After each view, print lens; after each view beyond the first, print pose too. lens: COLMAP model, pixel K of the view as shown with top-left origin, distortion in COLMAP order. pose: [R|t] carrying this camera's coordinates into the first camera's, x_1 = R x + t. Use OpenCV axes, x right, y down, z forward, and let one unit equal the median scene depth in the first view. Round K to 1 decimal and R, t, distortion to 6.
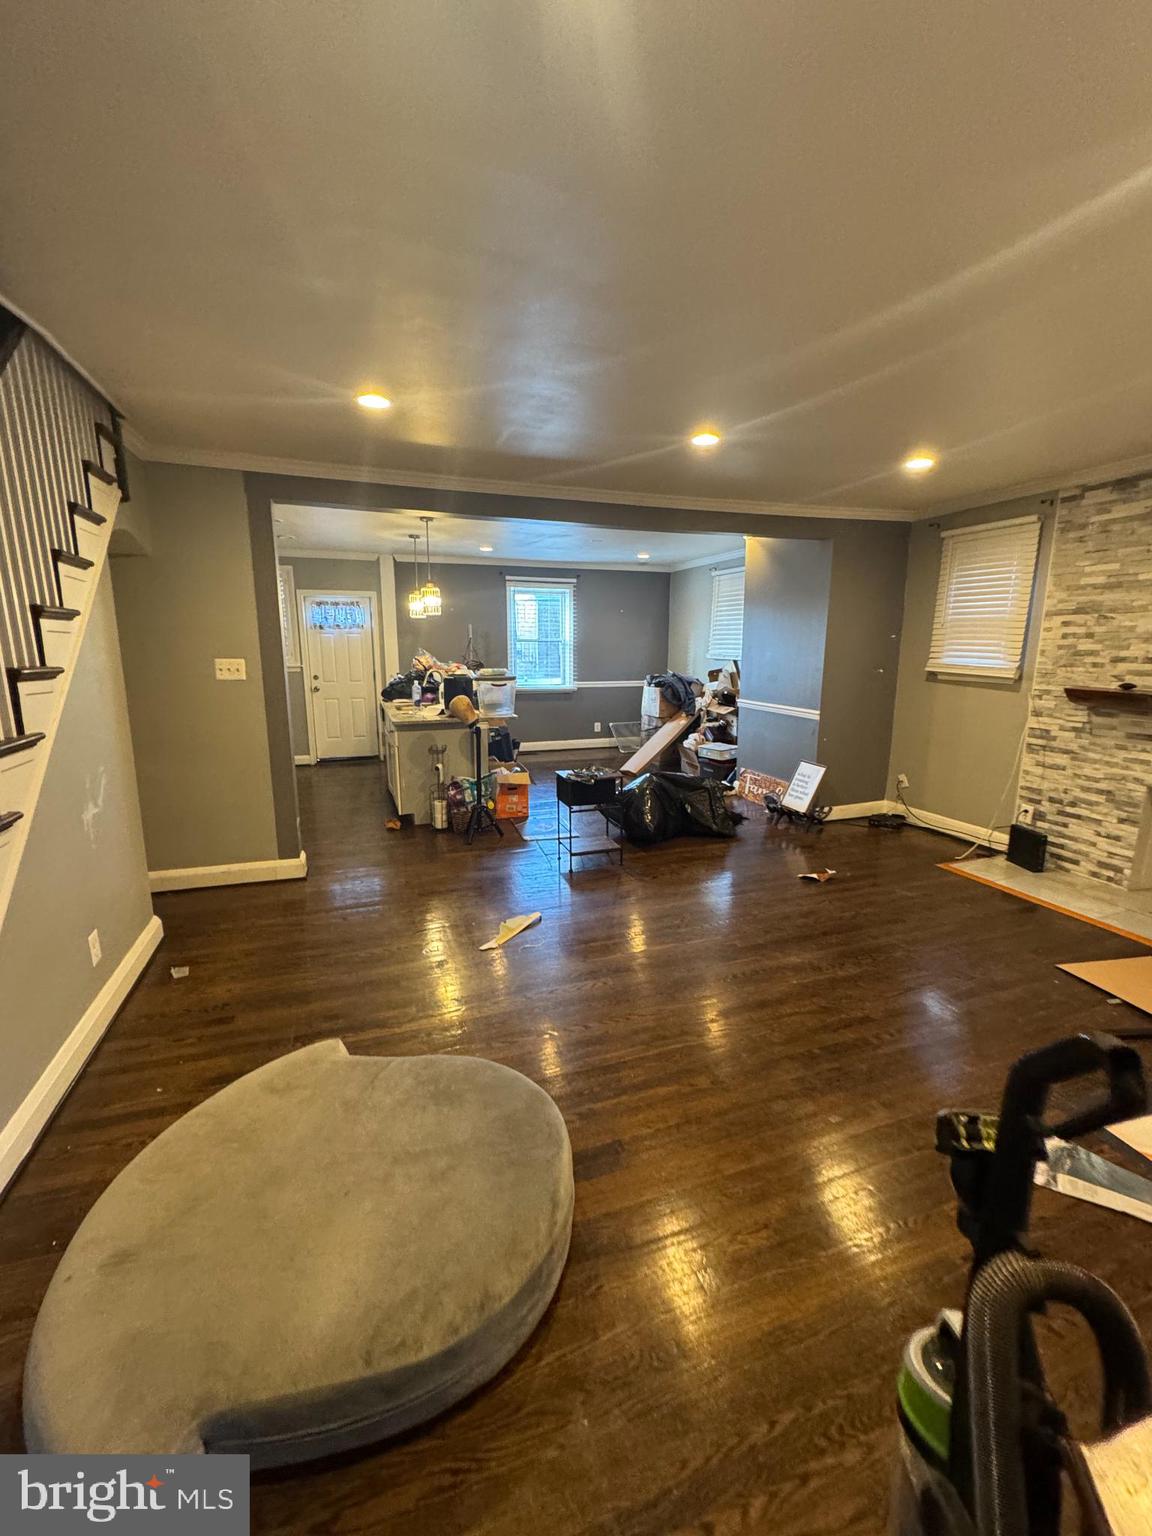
lens RADIAL K [[636.6, 0, 576.0], [0, 636.6, 766.5], [0, 0, 1]] dist [0.000556, -0.000008]
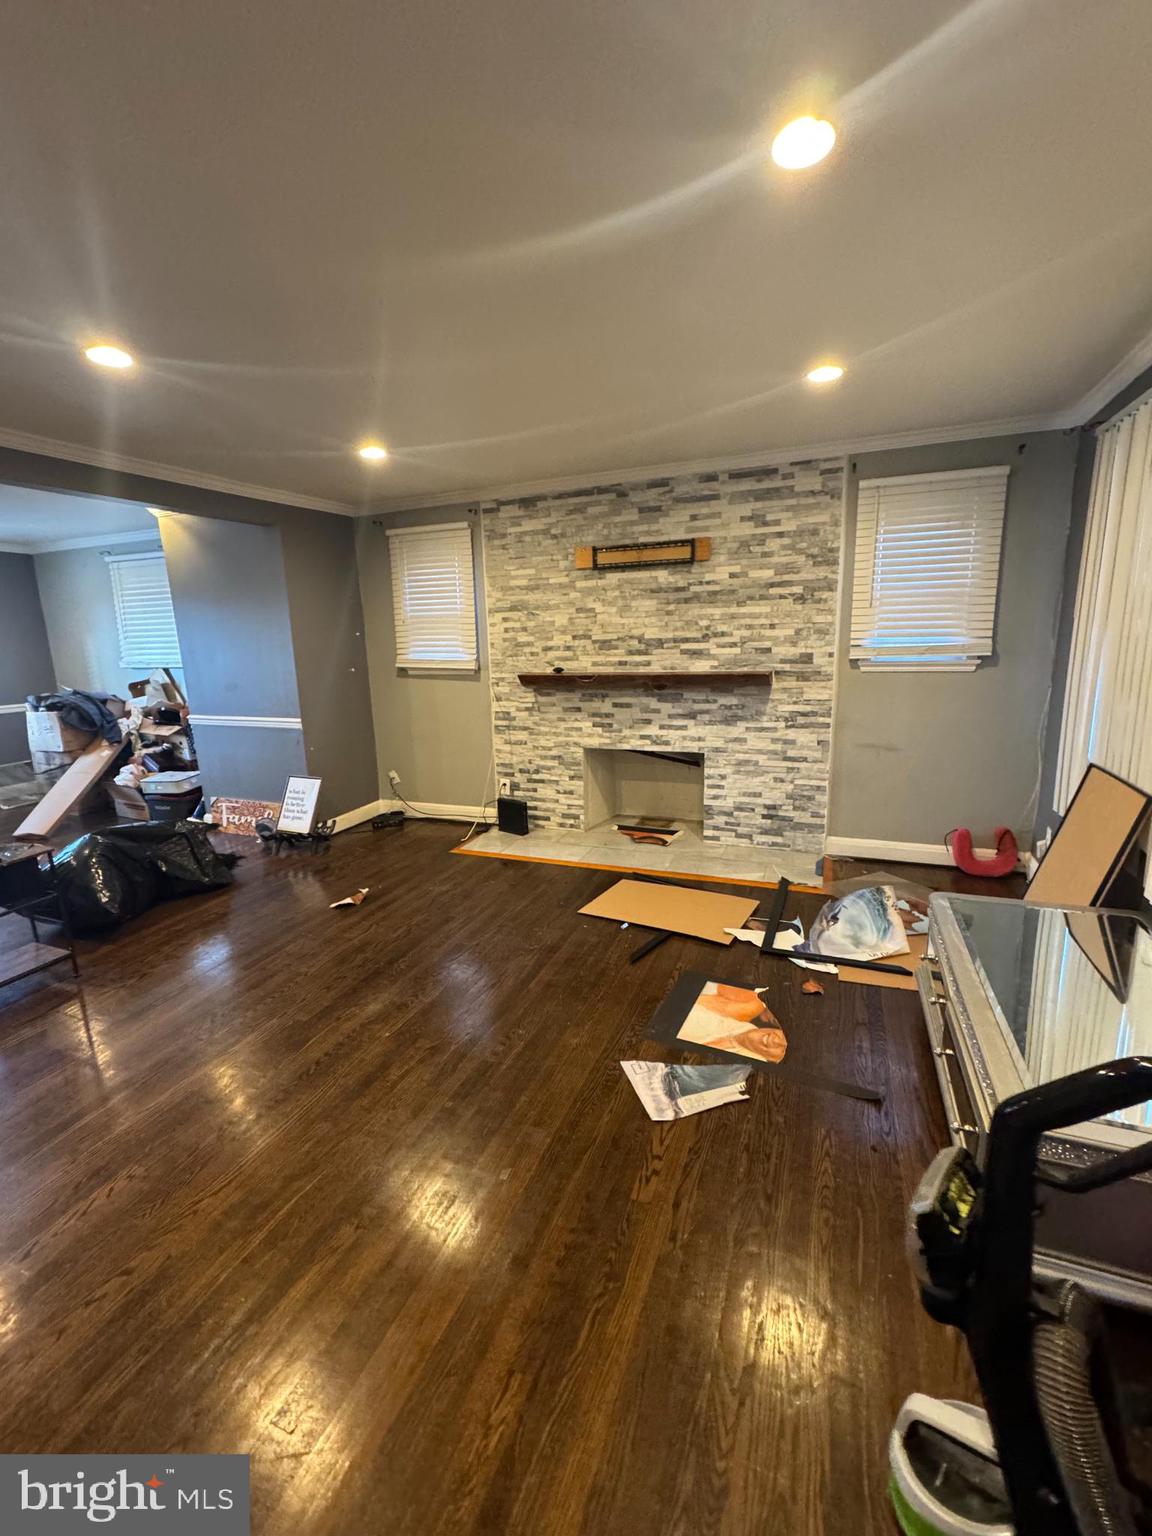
lens RADIAL K [[636.6, 0, 576.0], [0, 636.6, 766.5], [0, 0, 1]] dist [0.000556, -0.000008]
pose [[0.658587, -0.171087, 0.732798, -0.036838], [0.172352, 0.982220, 0.074422, -0.023890], [-0.732501, 0.077286, 0.676365, 0.133109]]
